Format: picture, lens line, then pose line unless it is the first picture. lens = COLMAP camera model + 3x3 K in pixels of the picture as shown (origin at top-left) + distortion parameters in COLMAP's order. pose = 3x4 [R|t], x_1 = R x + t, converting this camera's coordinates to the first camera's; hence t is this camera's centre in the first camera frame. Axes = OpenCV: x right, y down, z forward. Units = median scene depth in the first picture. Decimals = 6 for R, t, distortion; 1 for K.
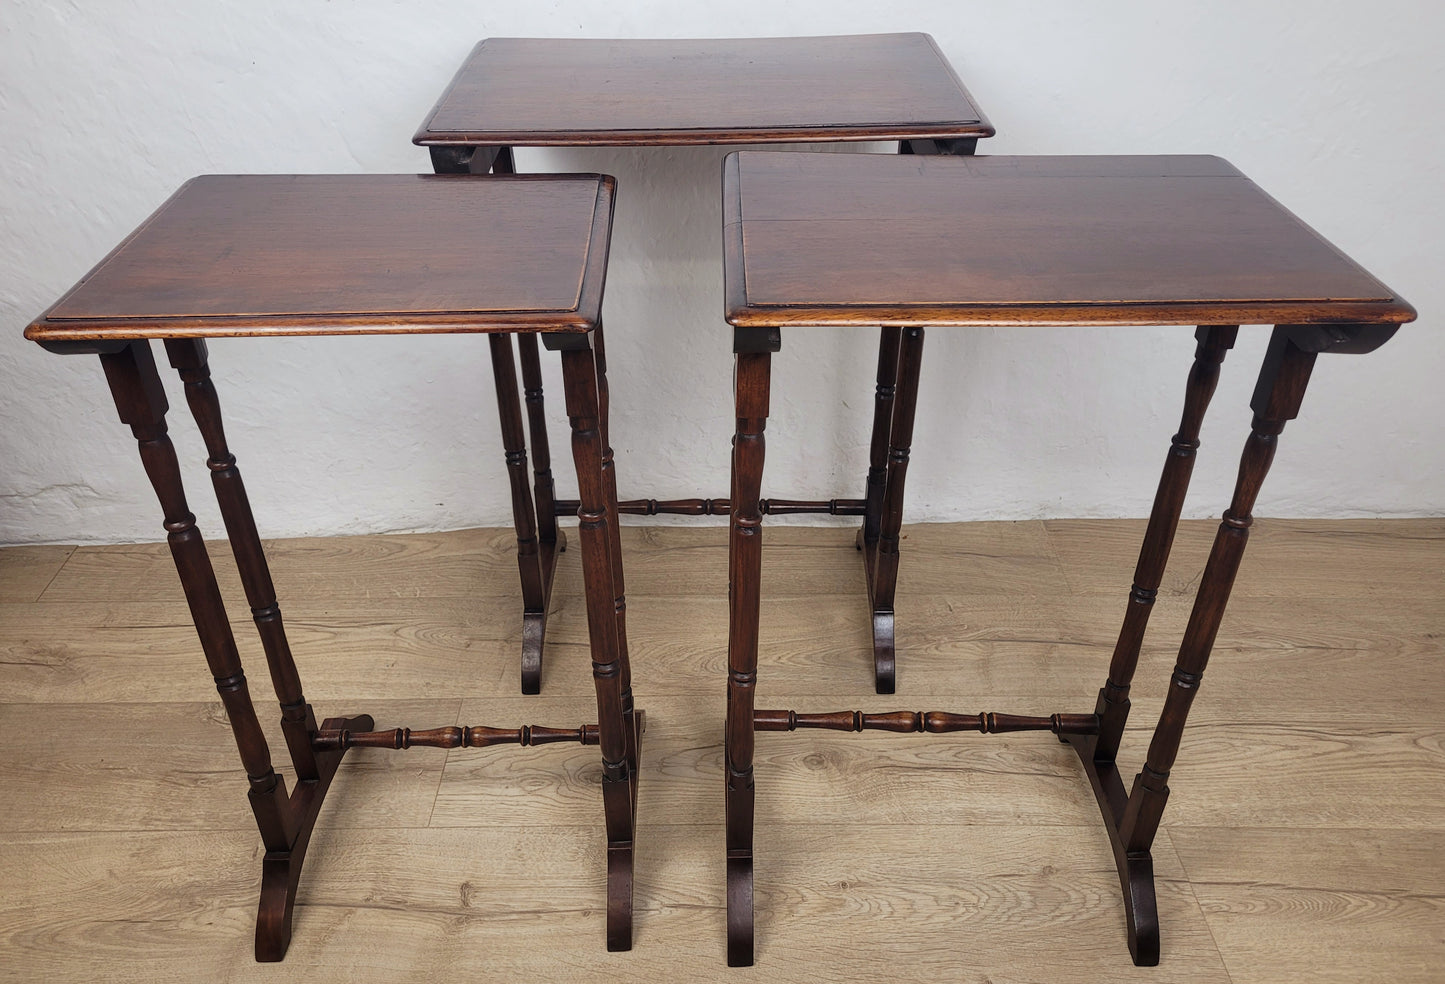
lens RADIAL K [[1116.7, 0, 718.0], [0, 1116.7, 515.1], [0, 0, 1]] dist [0.029801, -0.012386]
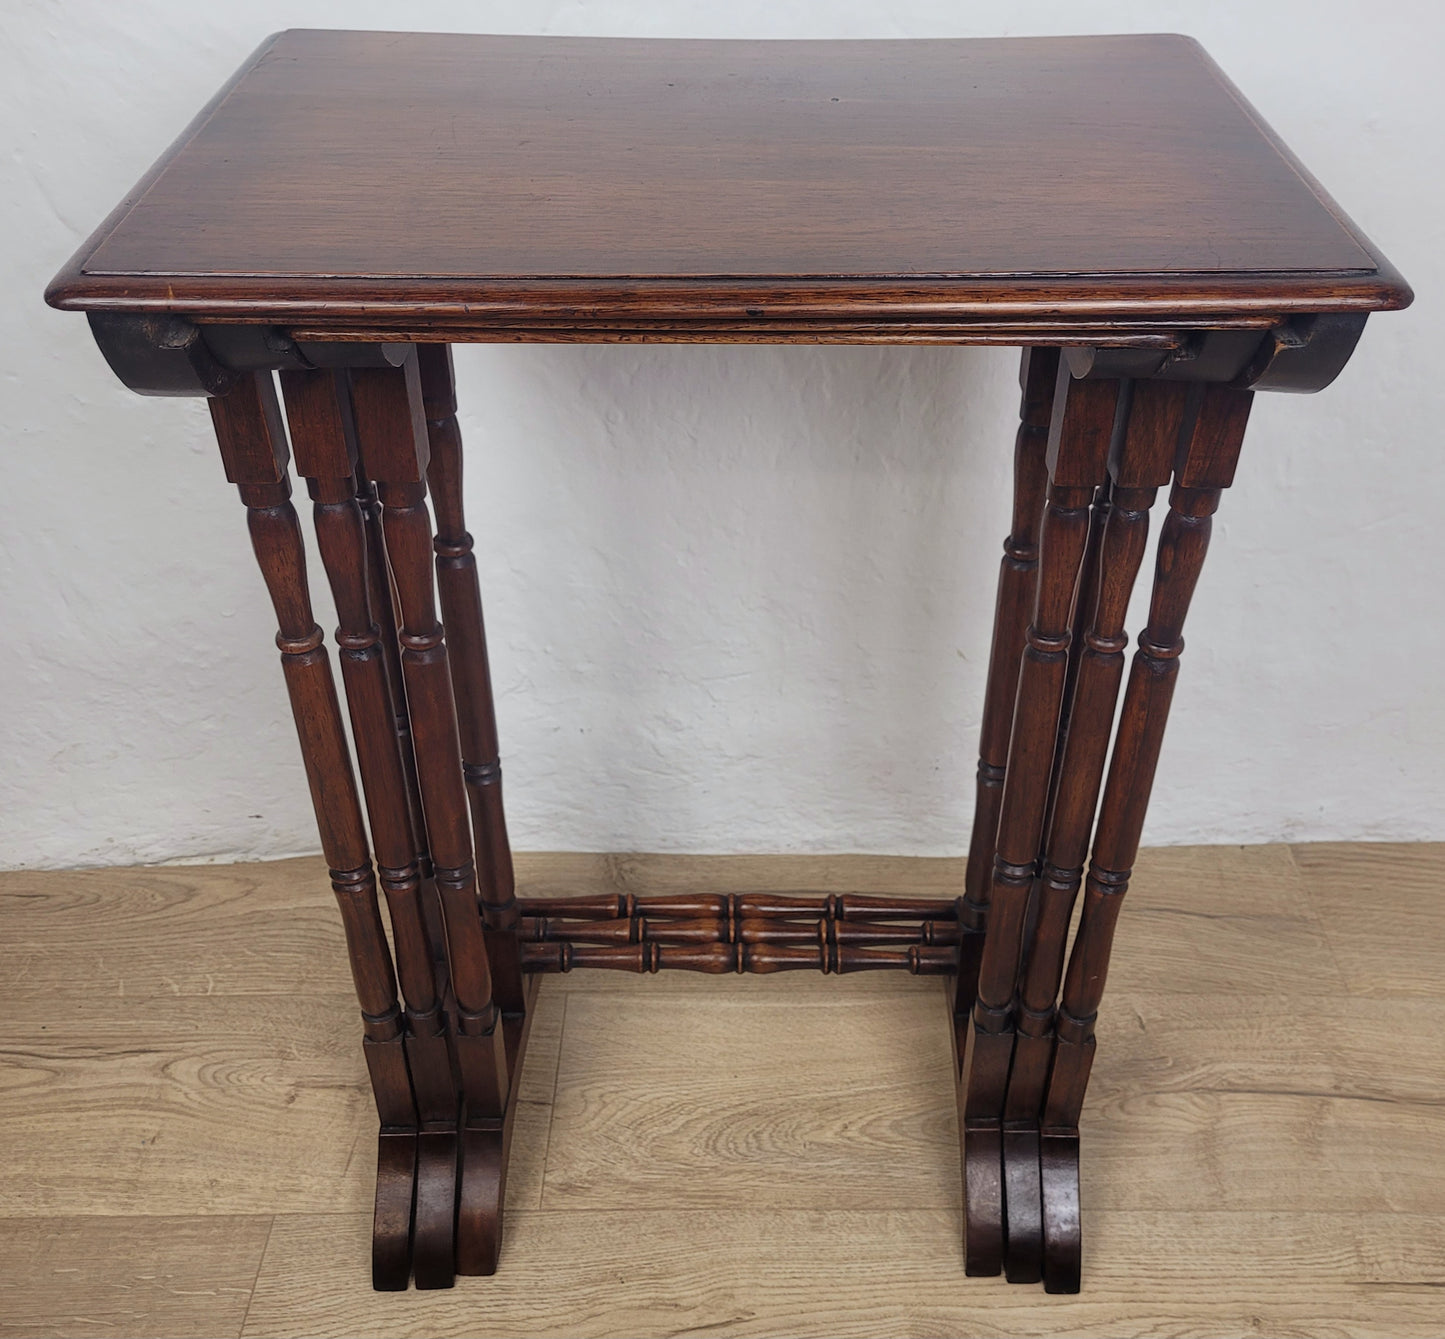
lens RADIAL K [[1503.1, 0, 772.0], [0, 1503.1, 724.7], [0, 0, 1]] dist [0.013377, 0.000000]
pose [[0.999732, 0.006253, 0.022310, -0.000276], [-0.007520, 0.998337, 0.057161, -0.121247], [-0.021915, -0.057314, 0.998116, 0.261423]]
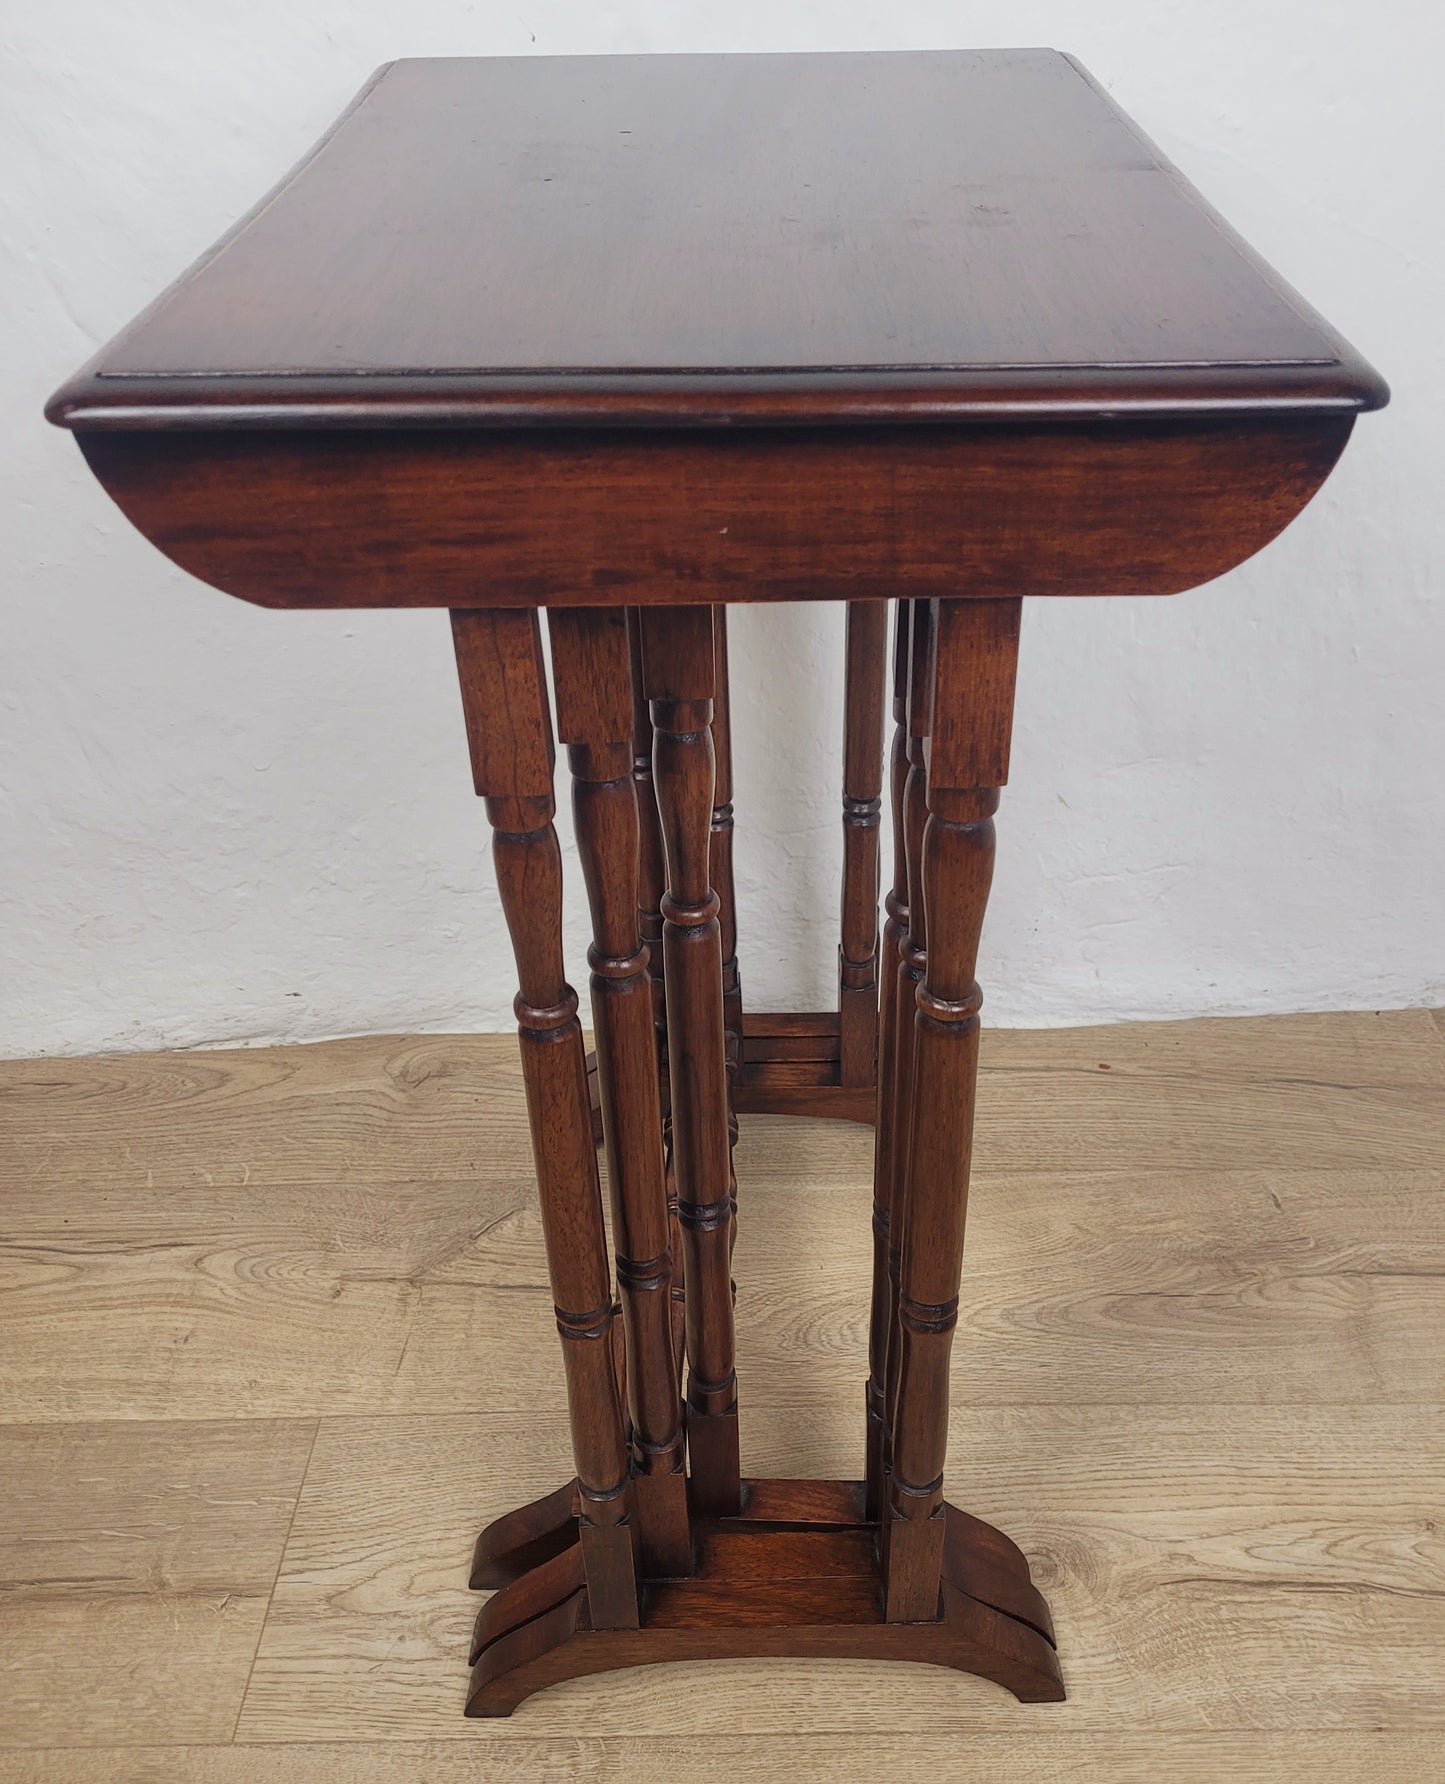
lens RADIAL K [[1570.1, 0, 777.4], [0, 1570.1, 926.6], [0, 0, 1]] dist [0.029249, -0.024709]
pose [[0.999933, -0.010896, -0.003806, -0.019133], [0.011014, 0.999408, 0.032600, -0.074603], [0.003449, -0.032639, 0.999461, 0.302008]]
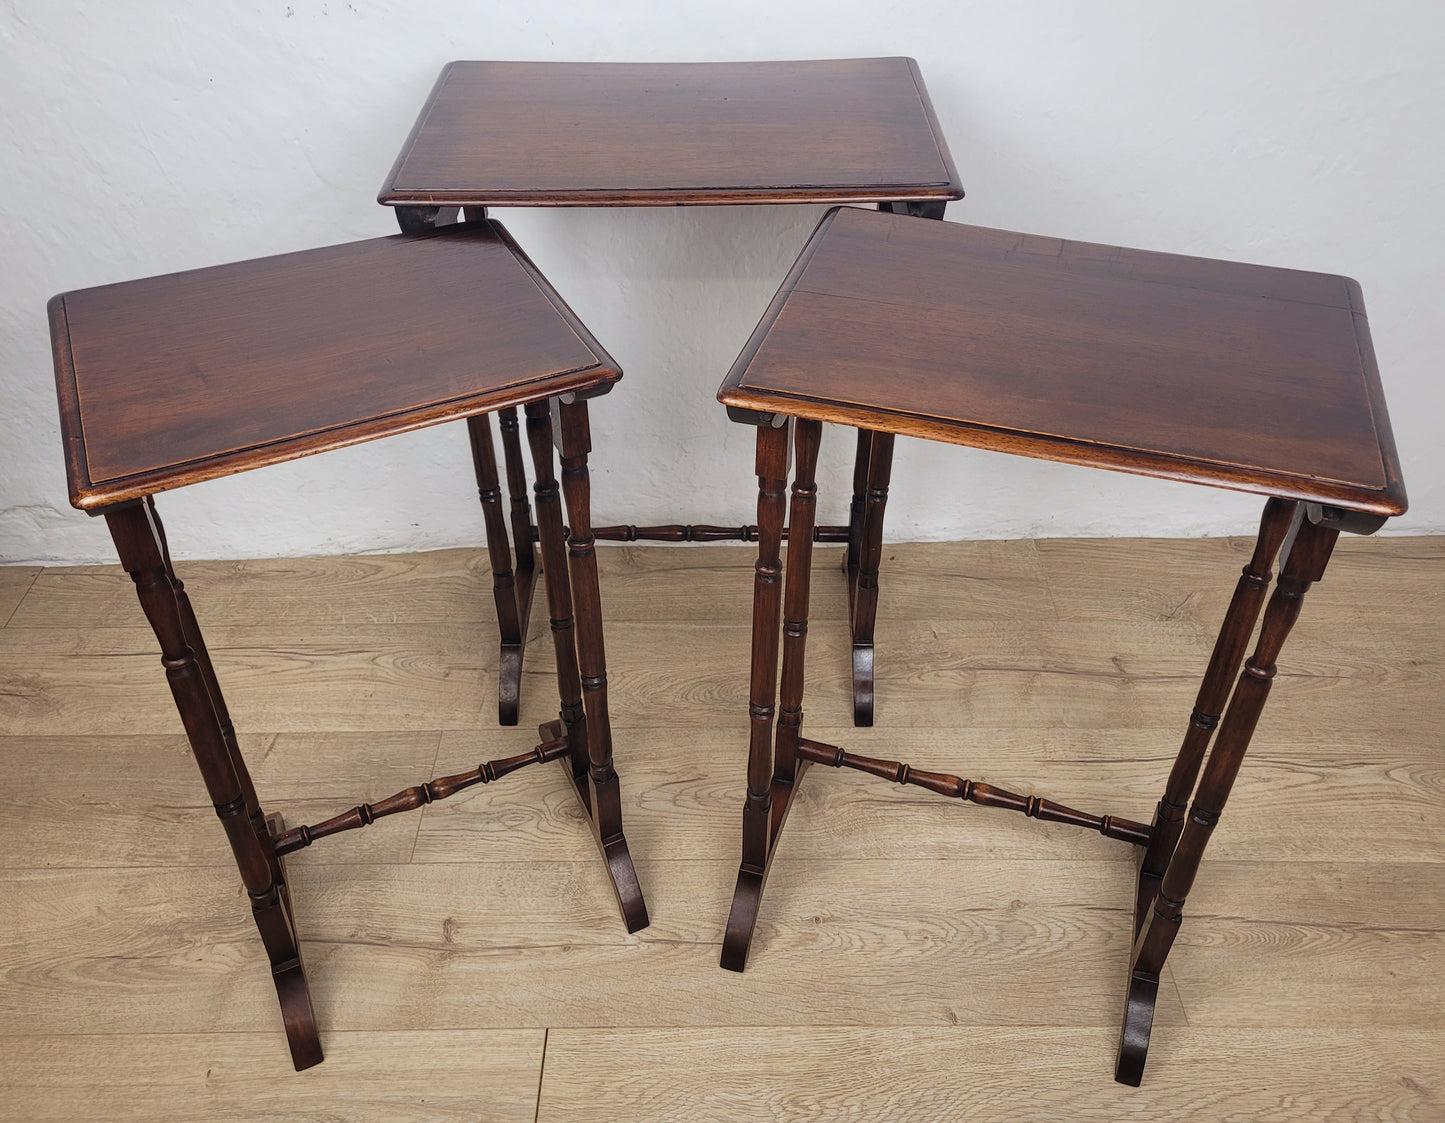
lens RADIAL K [[1215.1, 0, 730.1], [0, 1215.1, 571.0], [0, 0, 1]] dist [0.029141, -0.005824]
pose [[0.999978, -0.001341, 0.006443, 0.021437], [0.000796, 0.996482, 0.083807, -0.068091], [-0.006532, -0.083800, 0.996461, -0.070674]]
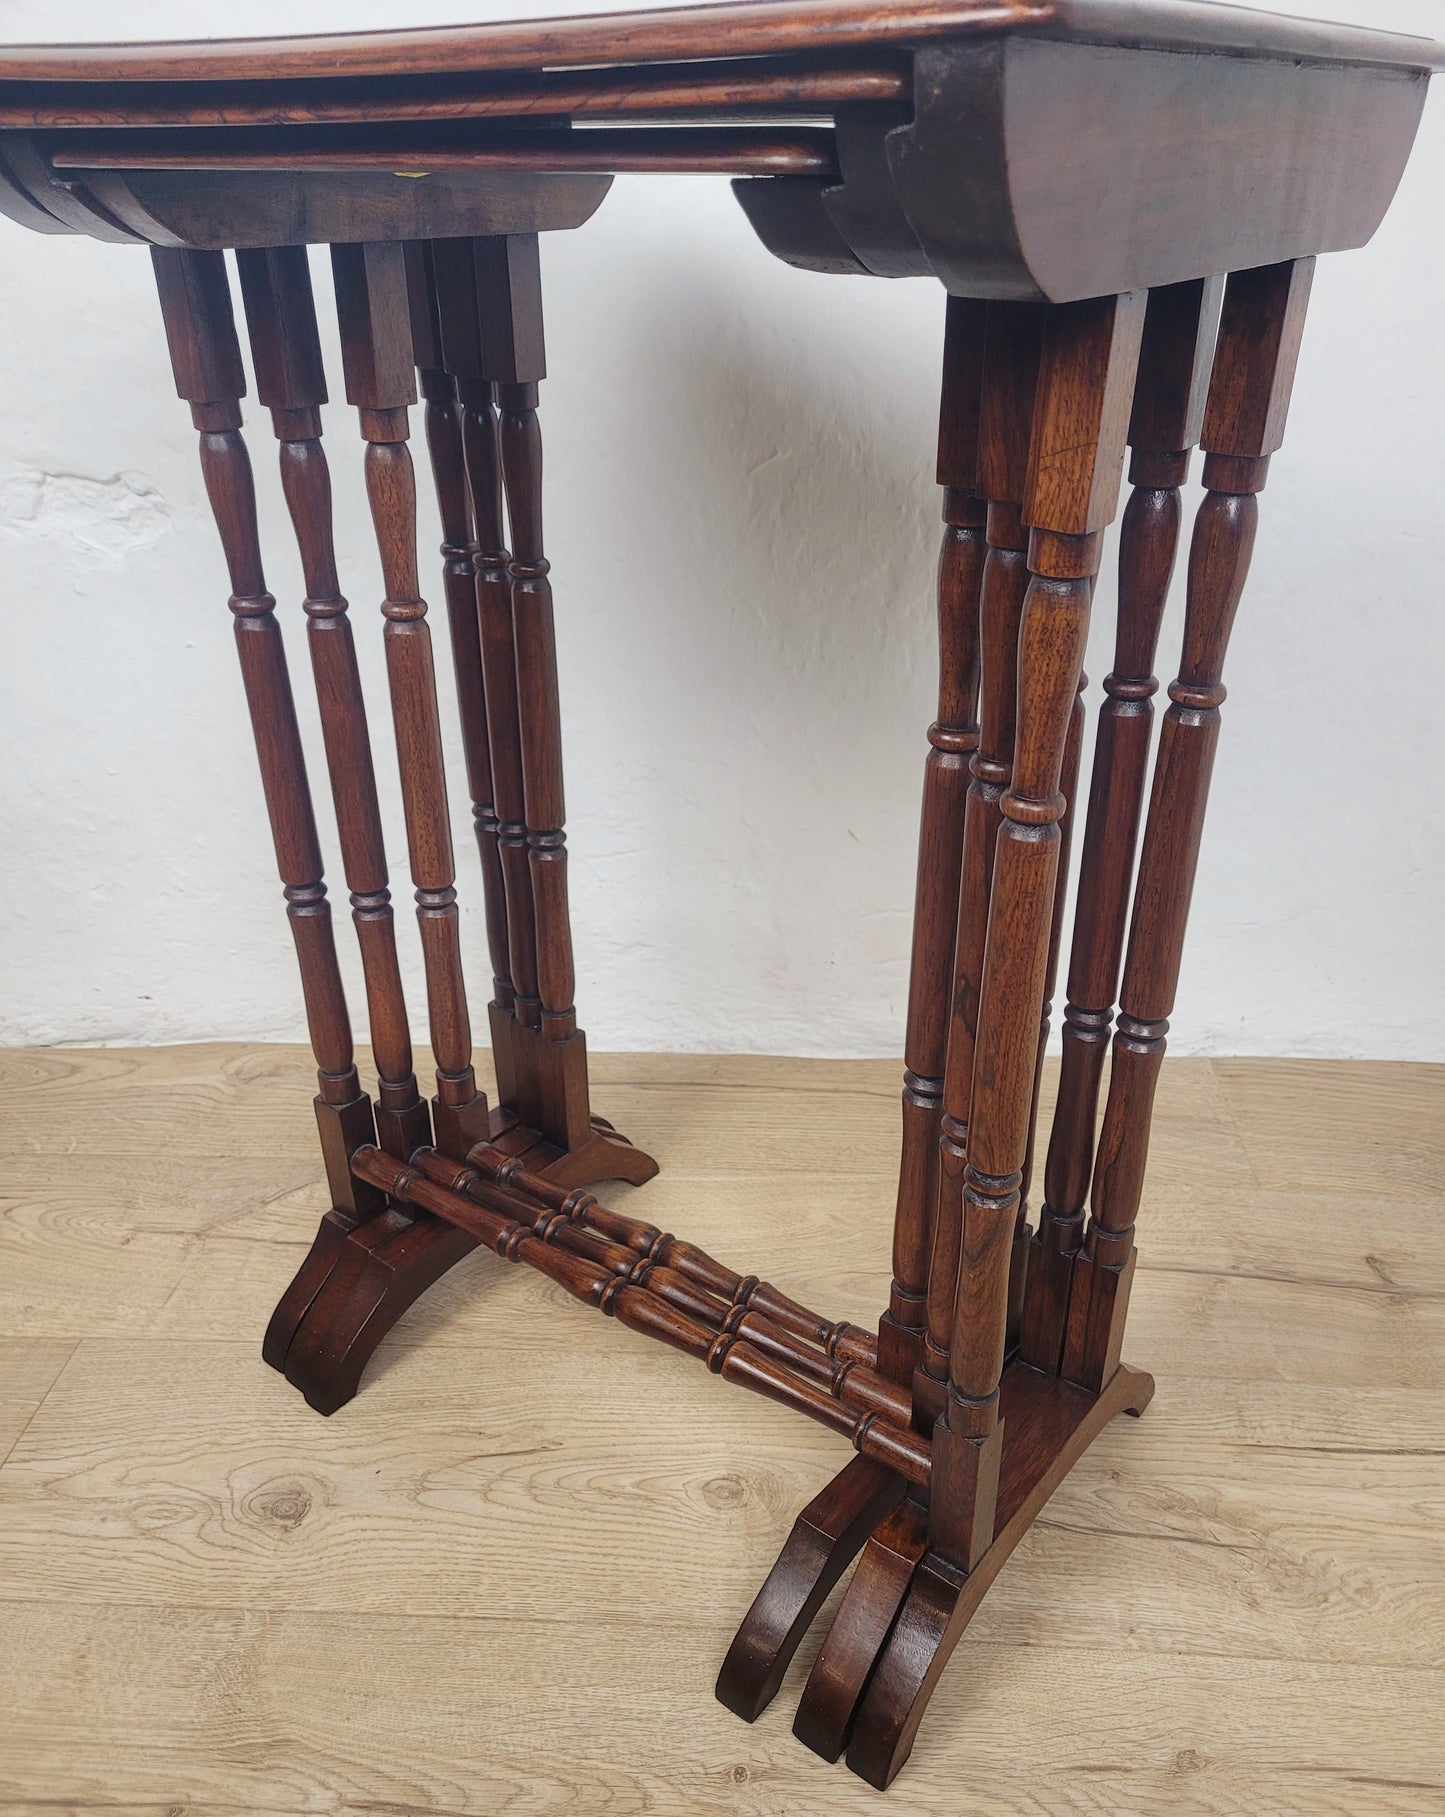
lens RADIAL K [[1454.2, 0, 744.3], [0, 1454.2, 1036.8], [0, 0, 1]] dist [0.030029, -0.035484]
pose [[0.998391, 0.028328, -0.049121, 0.112160], [-0.031077, 0.997940, -0.056129, 0.050392], [0.047430, 0.057565, 0.997214, 0.315971]]
